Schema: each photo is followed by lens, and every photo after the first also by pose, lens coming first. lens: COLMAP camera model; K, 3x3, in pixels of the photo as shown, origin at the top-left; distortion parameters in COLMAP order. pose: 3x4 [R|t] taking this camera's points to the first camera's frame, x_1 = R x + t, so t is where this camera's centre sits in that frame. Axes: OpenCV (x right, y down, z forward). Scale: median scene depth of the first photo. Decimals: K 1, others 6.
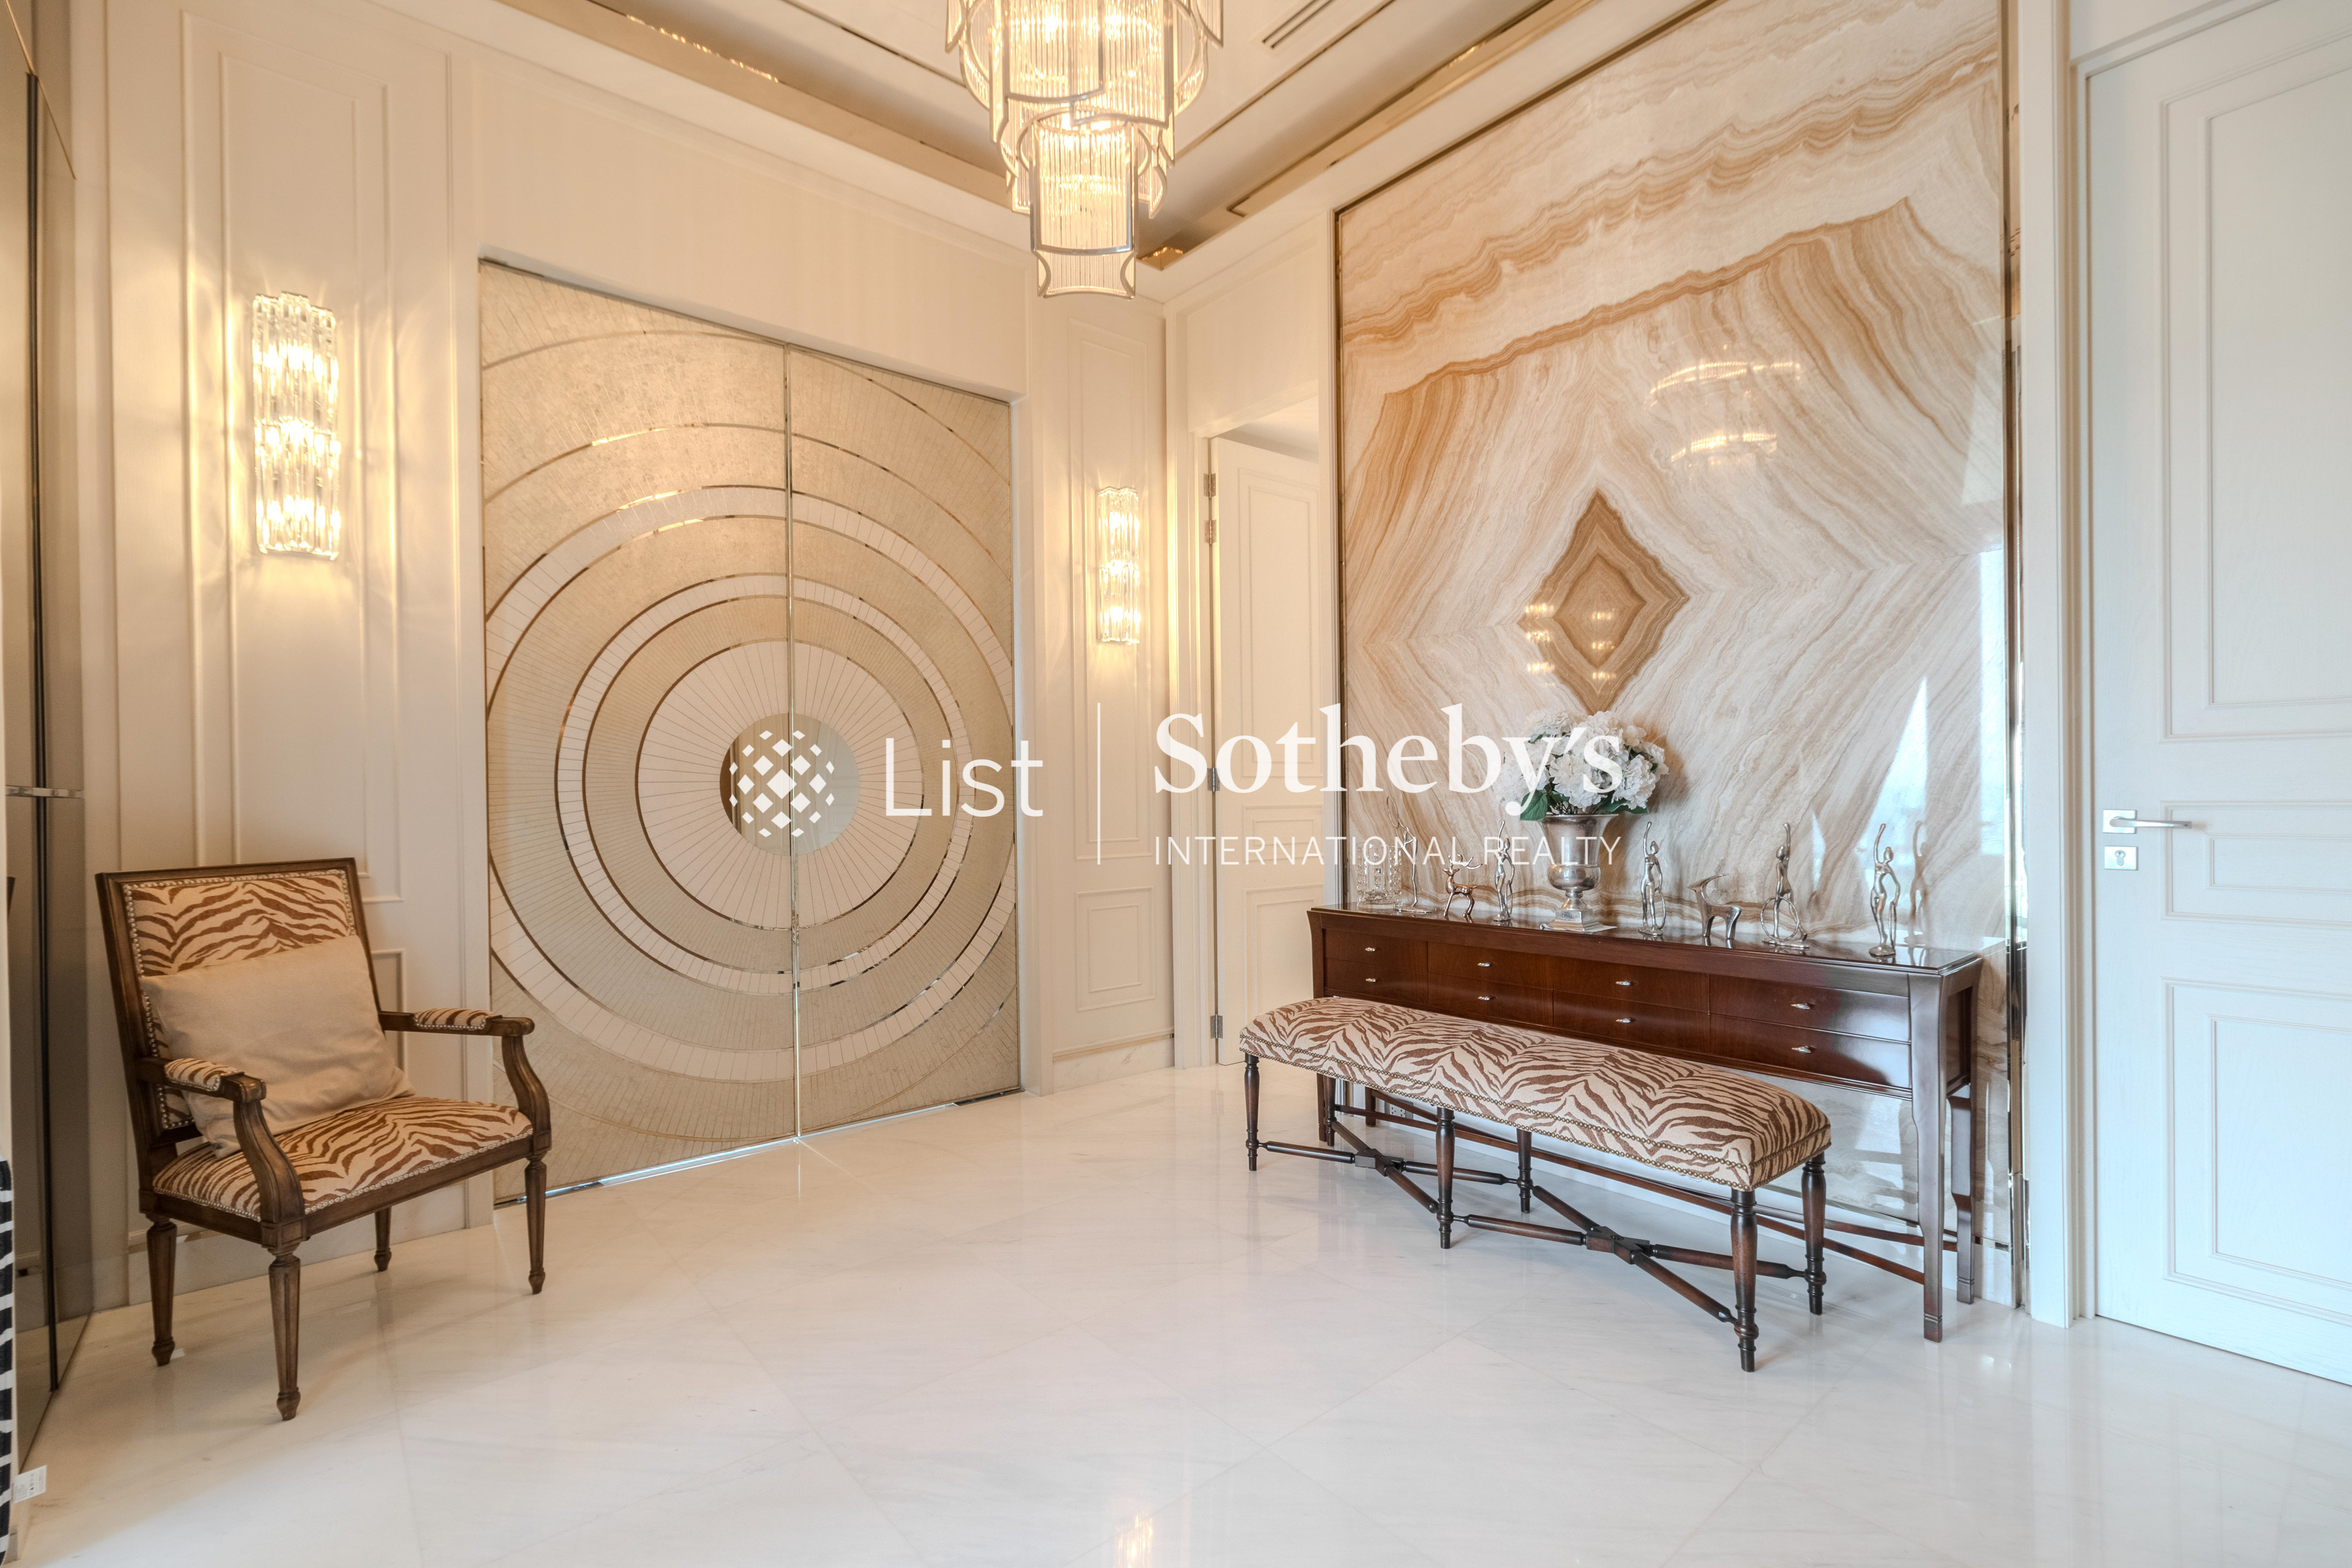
lens RADIAL K [[1043.0, 0, 1171.2], [0, 1043.0, 800.9], [0, 0, 1]] dist [-0.000470, -0.000051]
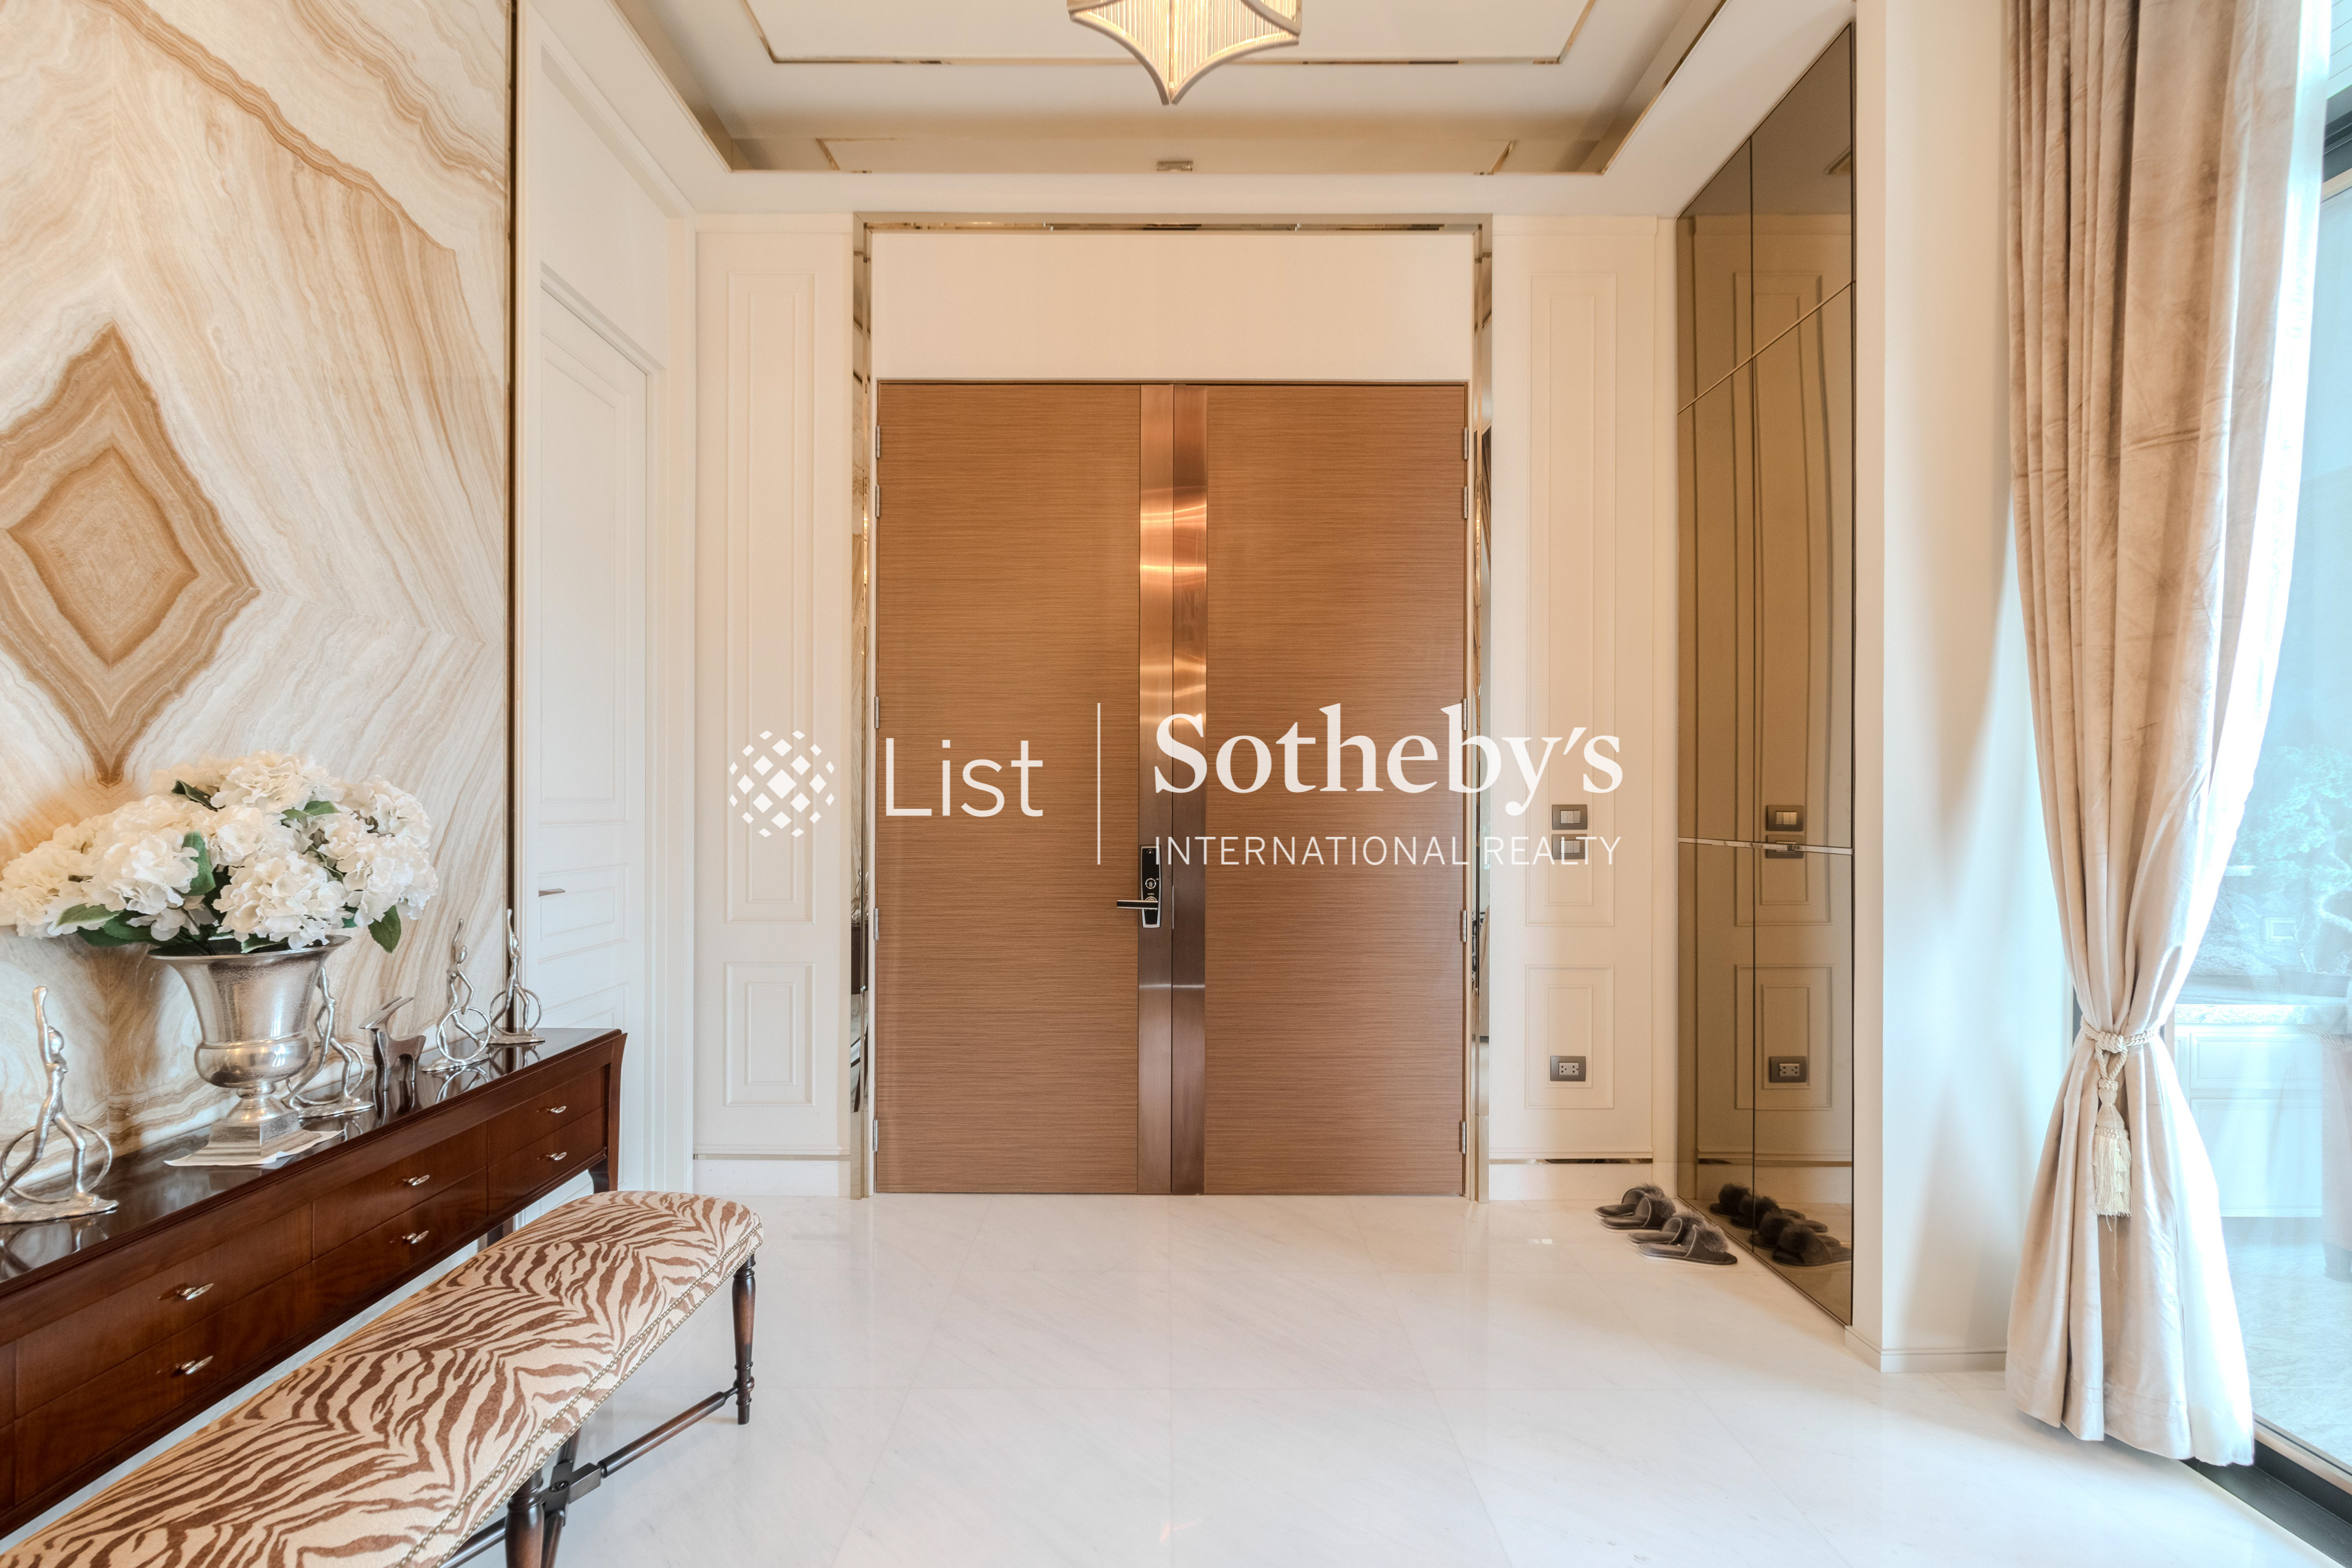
lens RADIAL K [[1043.0, 0, 1171.6], [0, 1043.0, 793.4], [0, 0, 1]] dist [-0.000470, -0.000051]
pose [[-0.769668, 0.013632, 0.638298, -0.353648], [0.005448, 0.999876, -0.014785, -0.058495], [-0.638421, -0.007902, -0.769647, 1.157350]]
